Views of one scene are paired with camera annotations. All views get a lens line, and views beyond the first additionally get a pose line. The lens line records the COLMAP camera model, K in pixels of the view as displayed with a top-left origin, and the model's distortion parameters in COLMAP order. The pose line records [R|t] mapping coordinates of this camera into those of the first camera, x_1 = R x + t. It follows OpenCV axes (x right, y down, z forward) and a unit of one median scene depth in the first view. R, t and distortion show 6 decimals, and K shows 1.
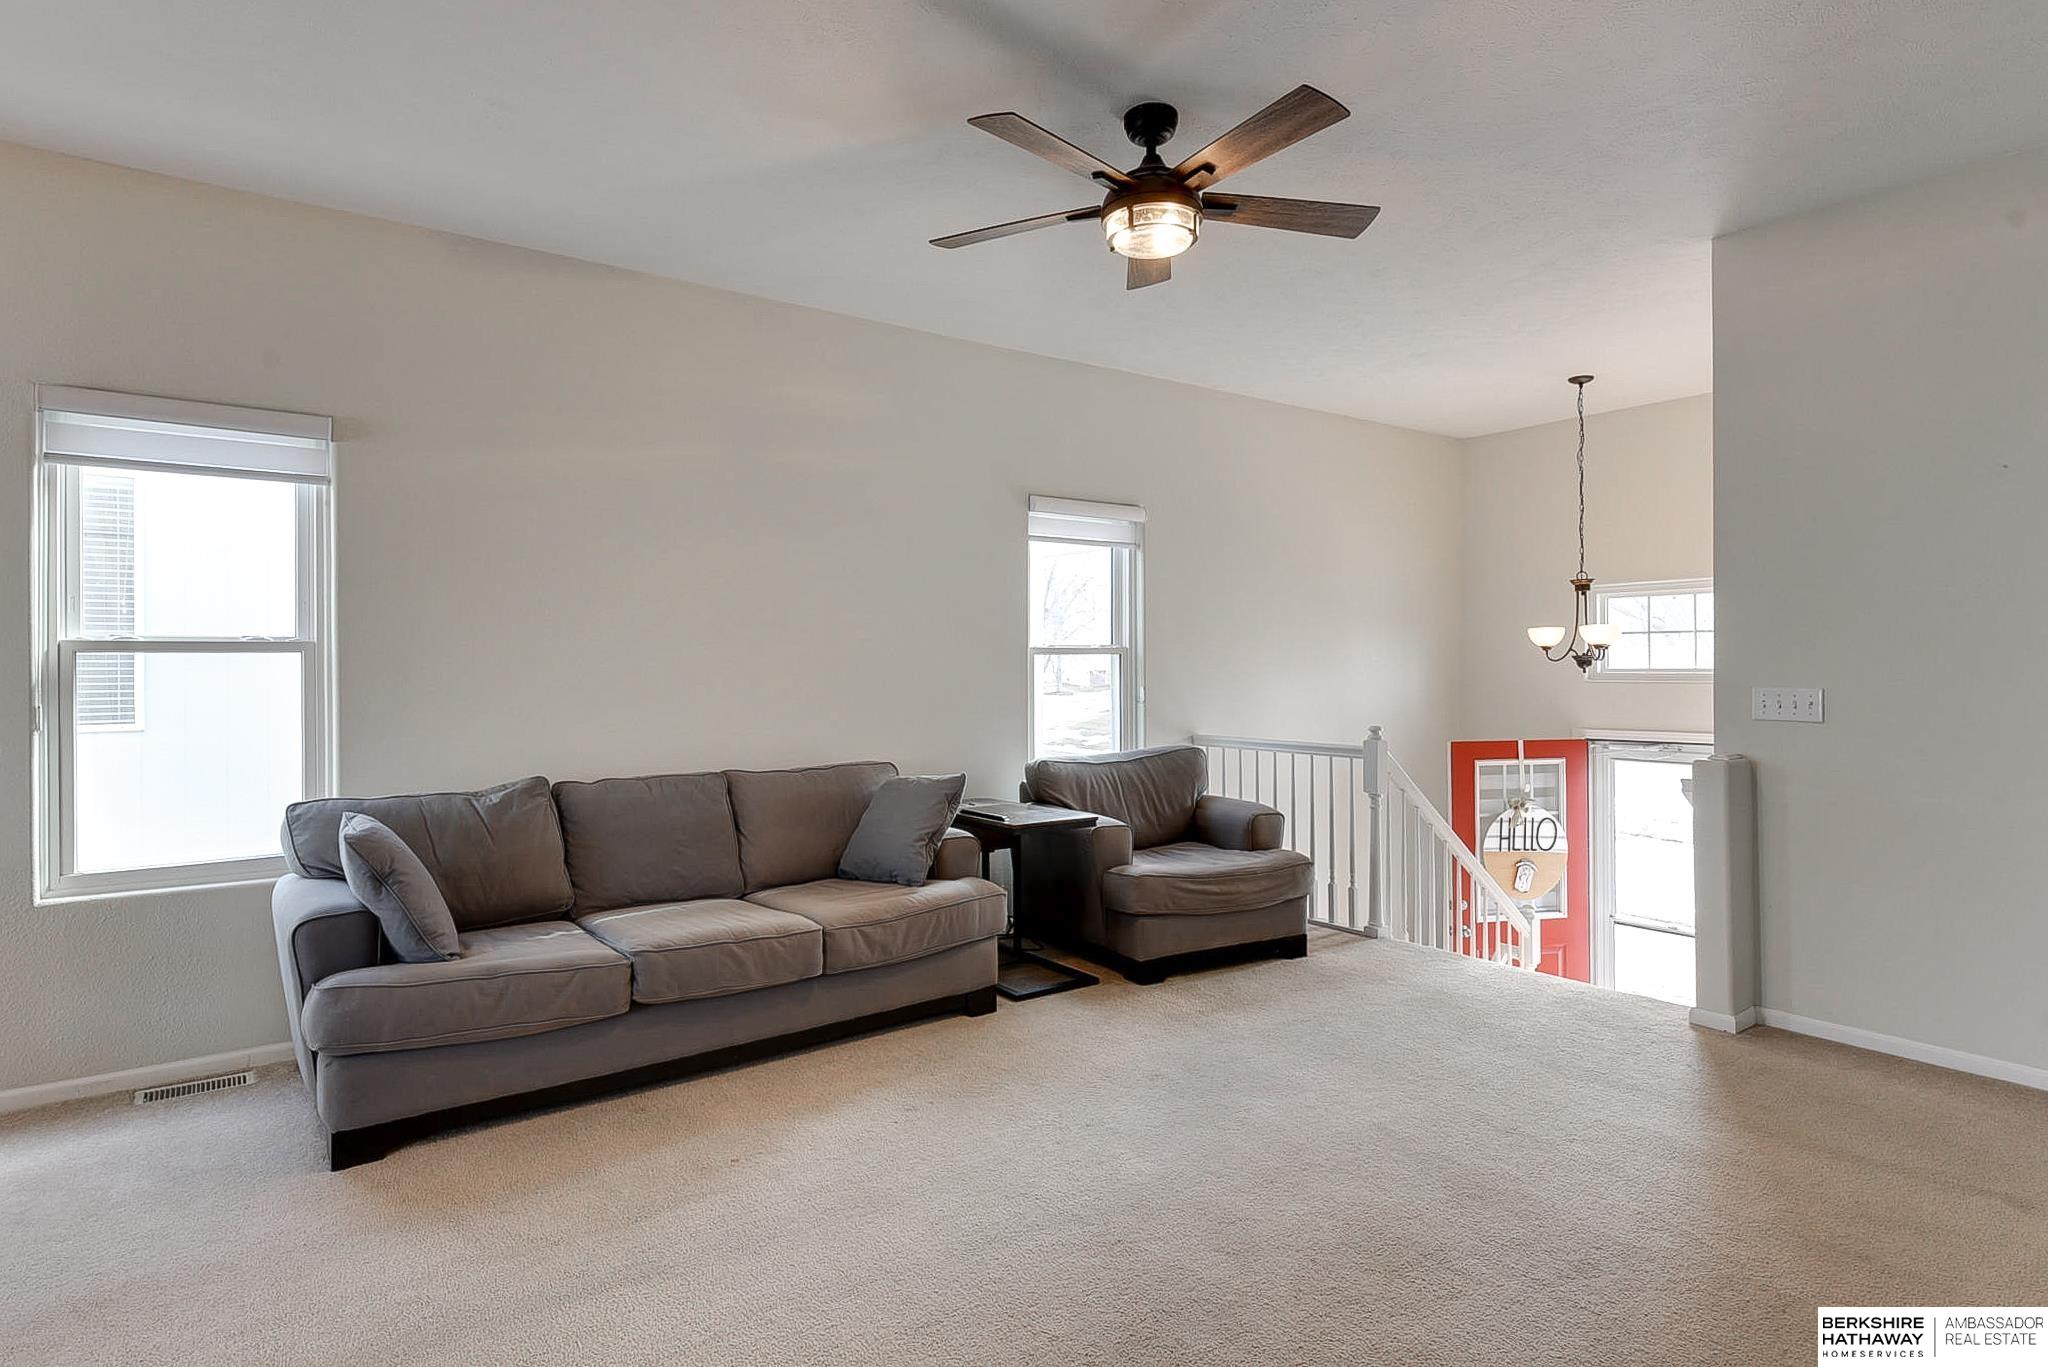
lens RADIAL K [[1104.5, 0, 995.0], [0, 1104.5, 657.0], [0, 0, 1]] dist [-0.001831, -0.001272]
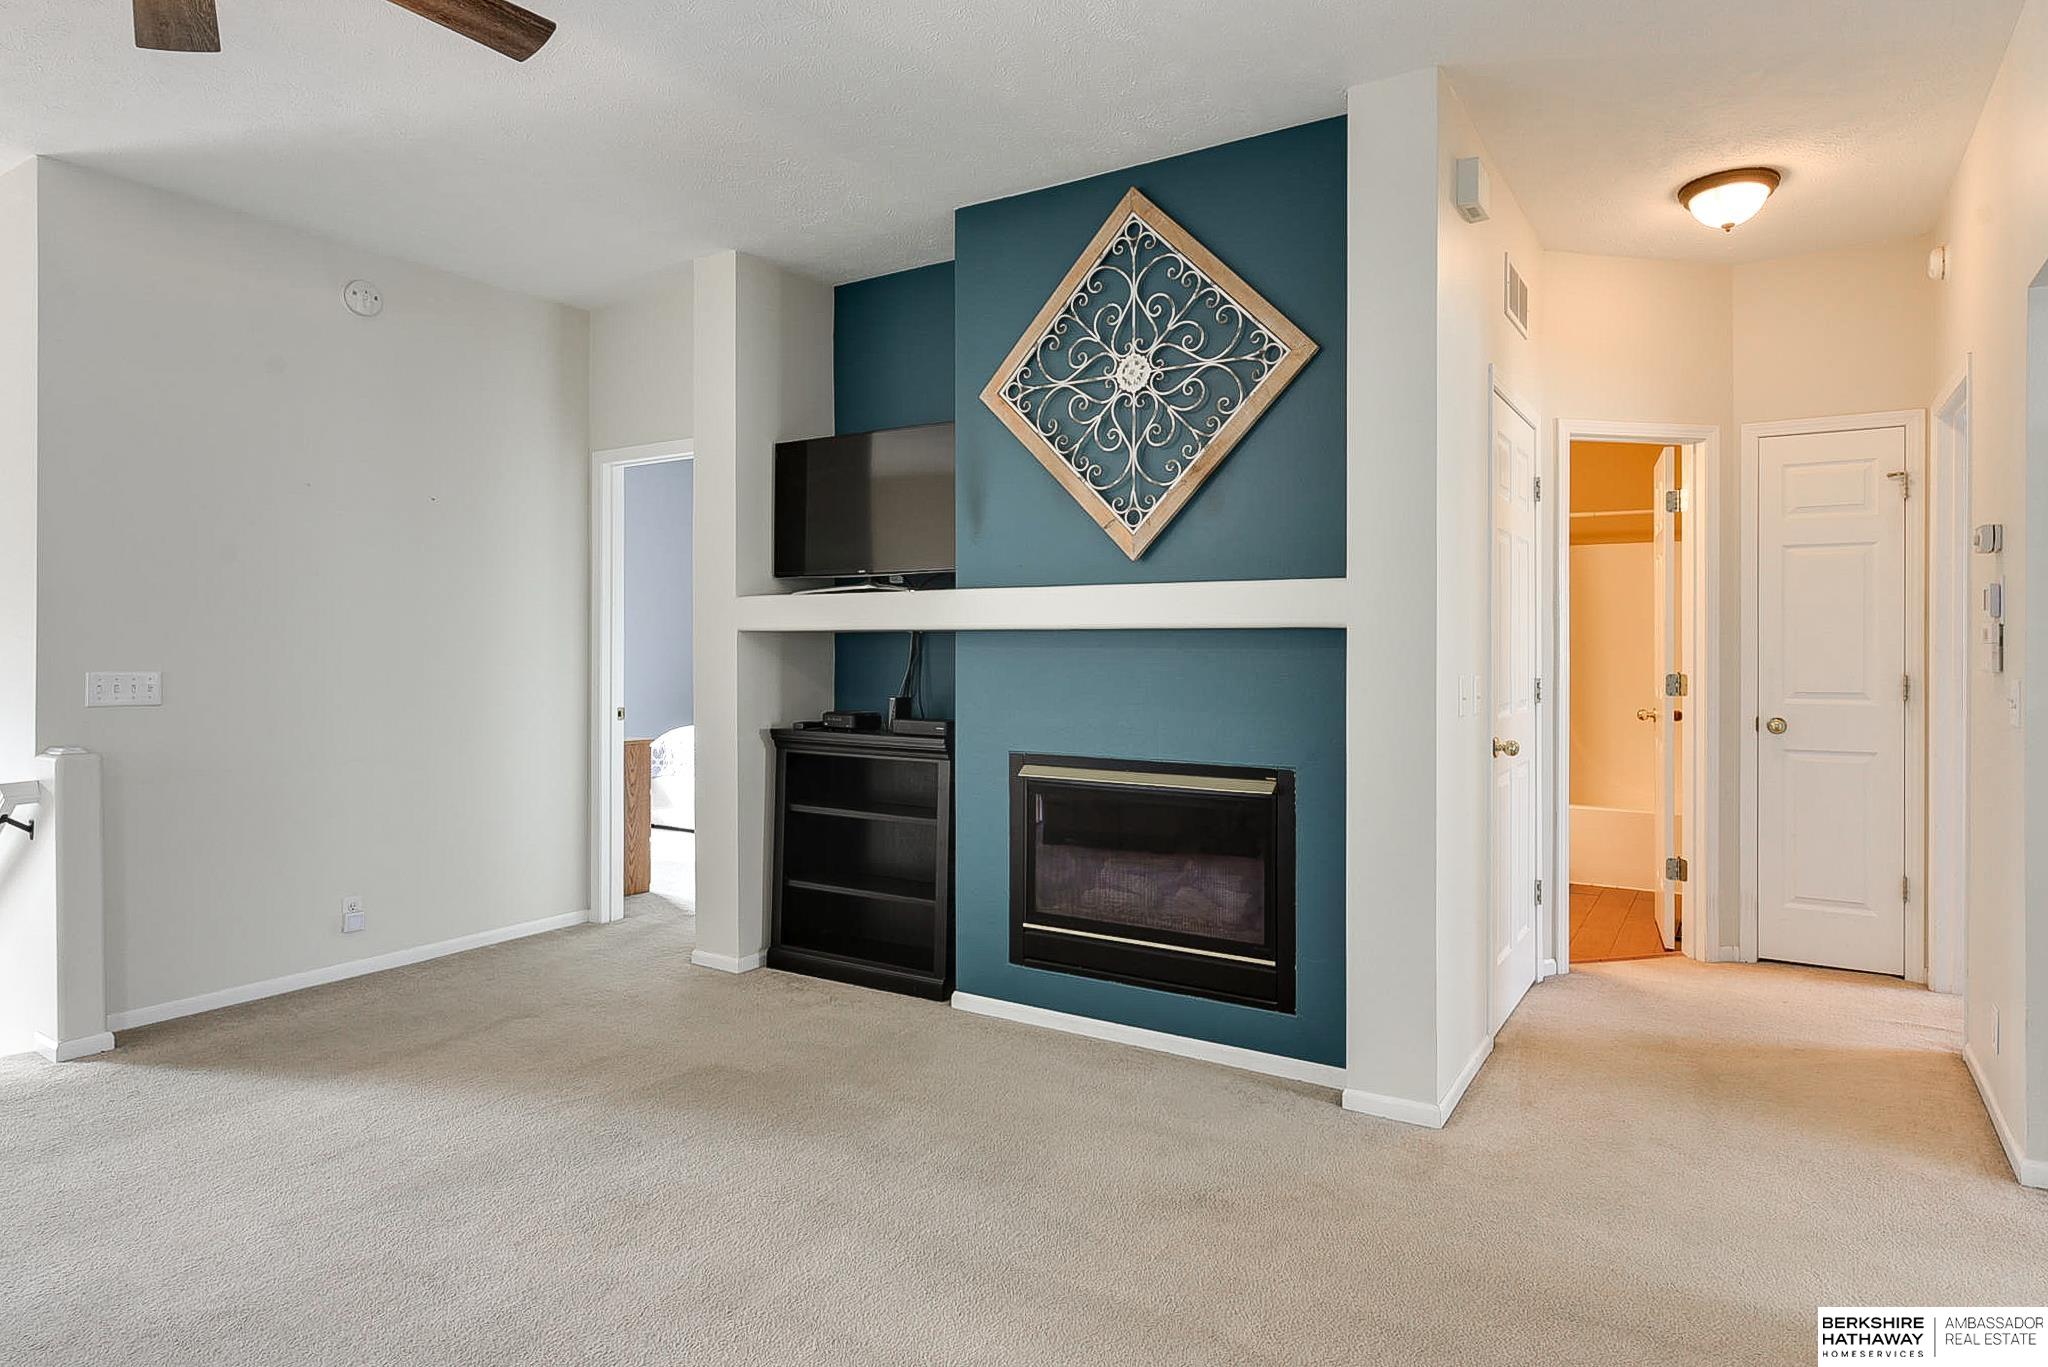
lens RADIAL K [[1136.5, 0, 1021.9], [0, 1136.5, 641.1], [0, 0, 1]] dist [0.002343, -0.000844]
pose [[-0.365472, 0.005584, 0.930806, -0.345464], [-0.005818, 0.999949, -0.008283, 0.004021], [-0.930804, -0.008442, -0.365421, 0.456128]]
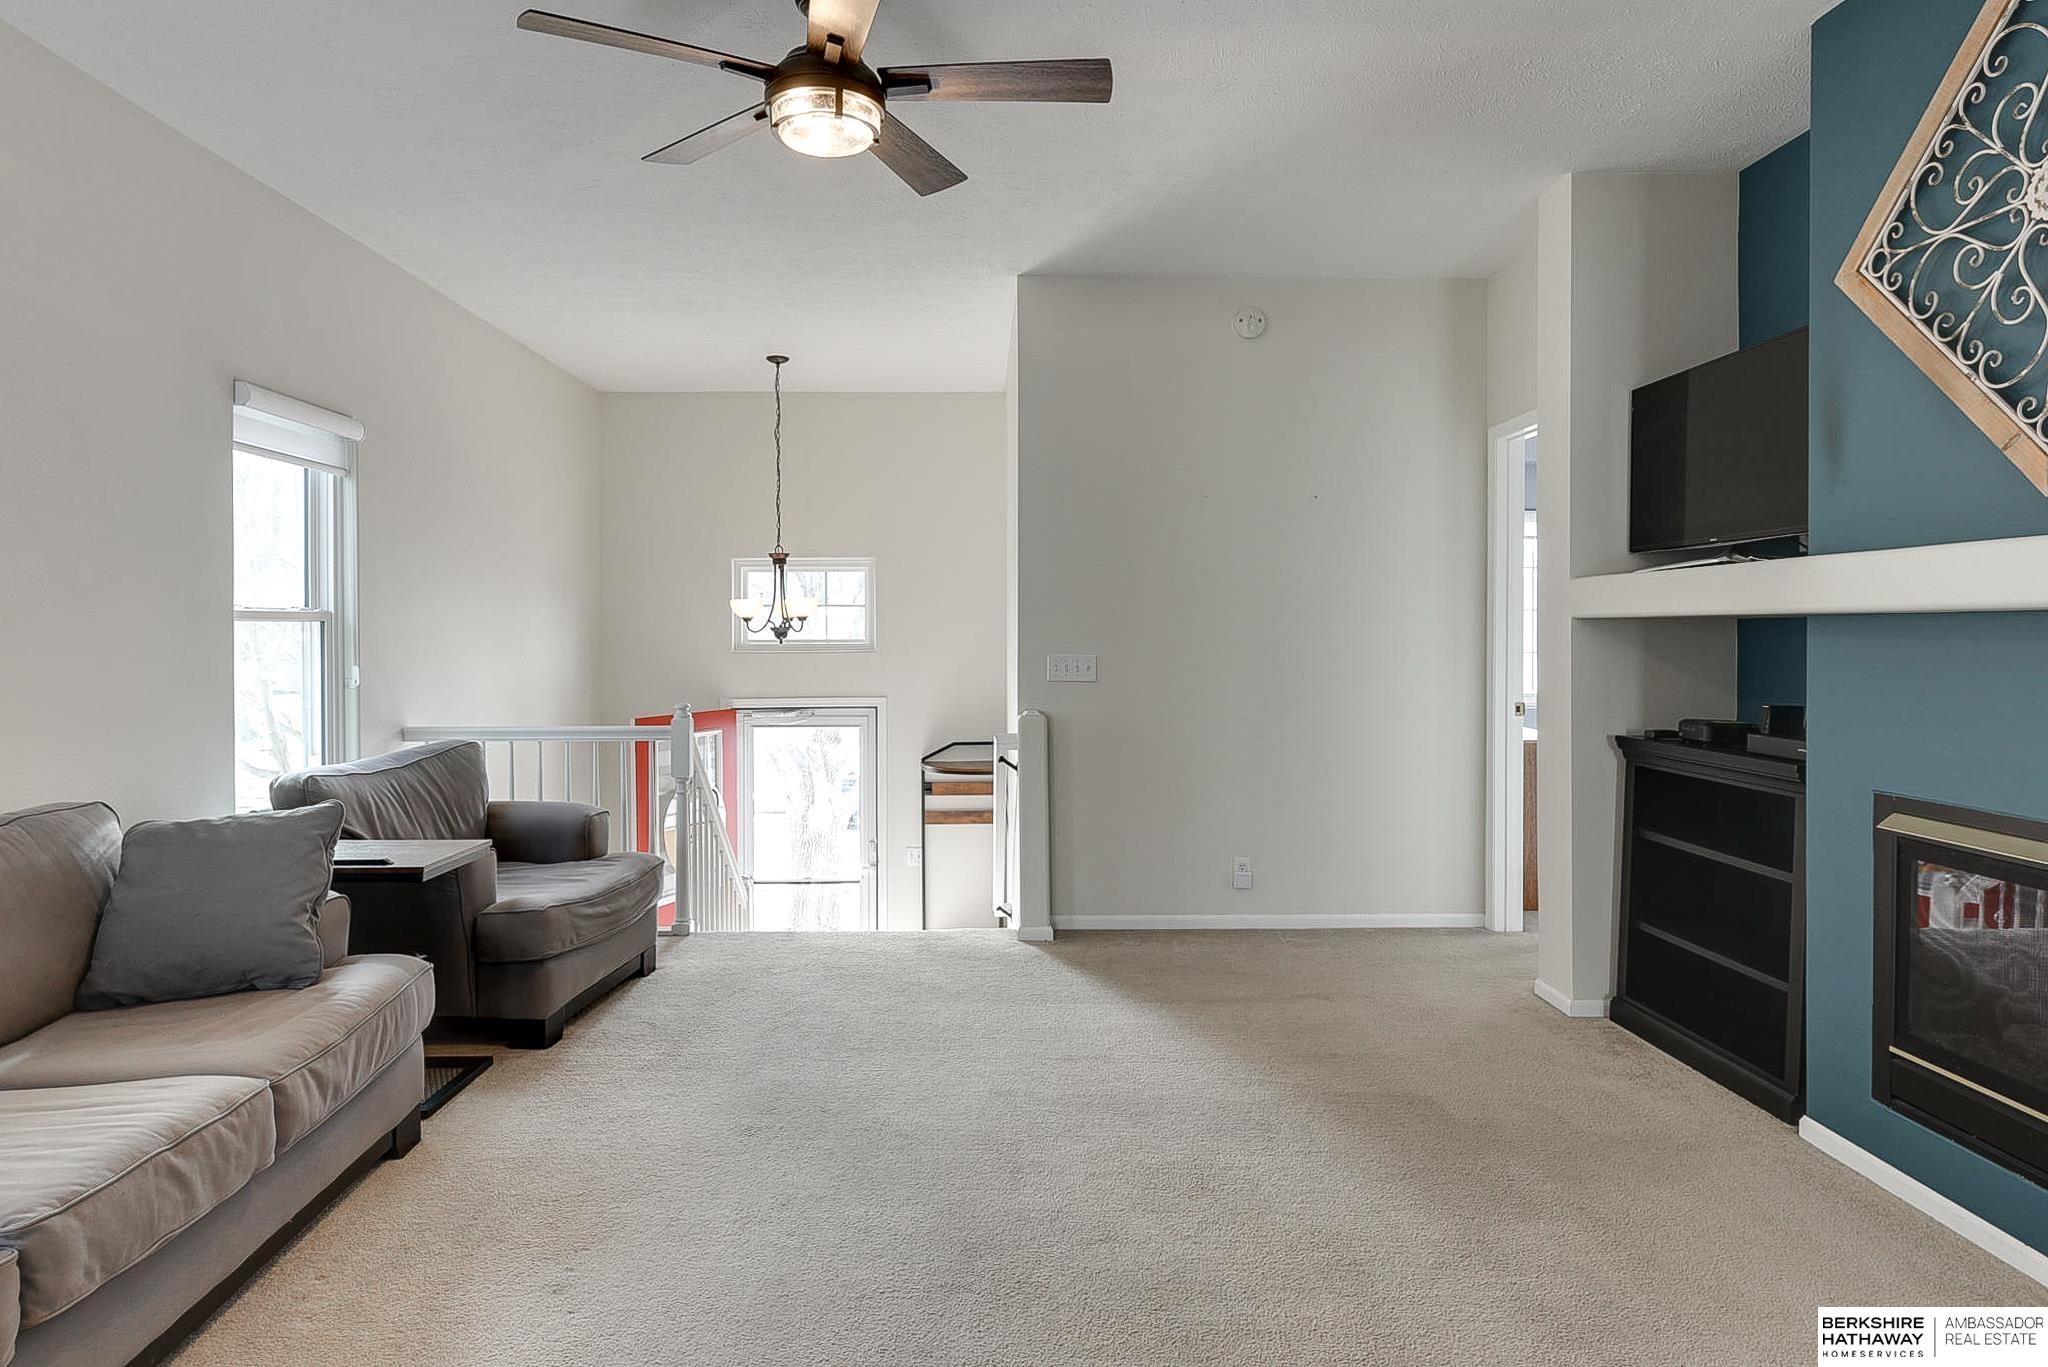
lens RADIAL K [[1195.0, 0, 1049.9], [0, 1195.0, 643.6], [0, 0, 1]] dist [-0.001367, -0.004068]
pose [[0.555901, -0.005317, 0.831231, -0.298281], [-0.006512, 0.999921, 0.010751, 0.000725], [-0.831223, -0.011389, 0.555823, 0.197067]]
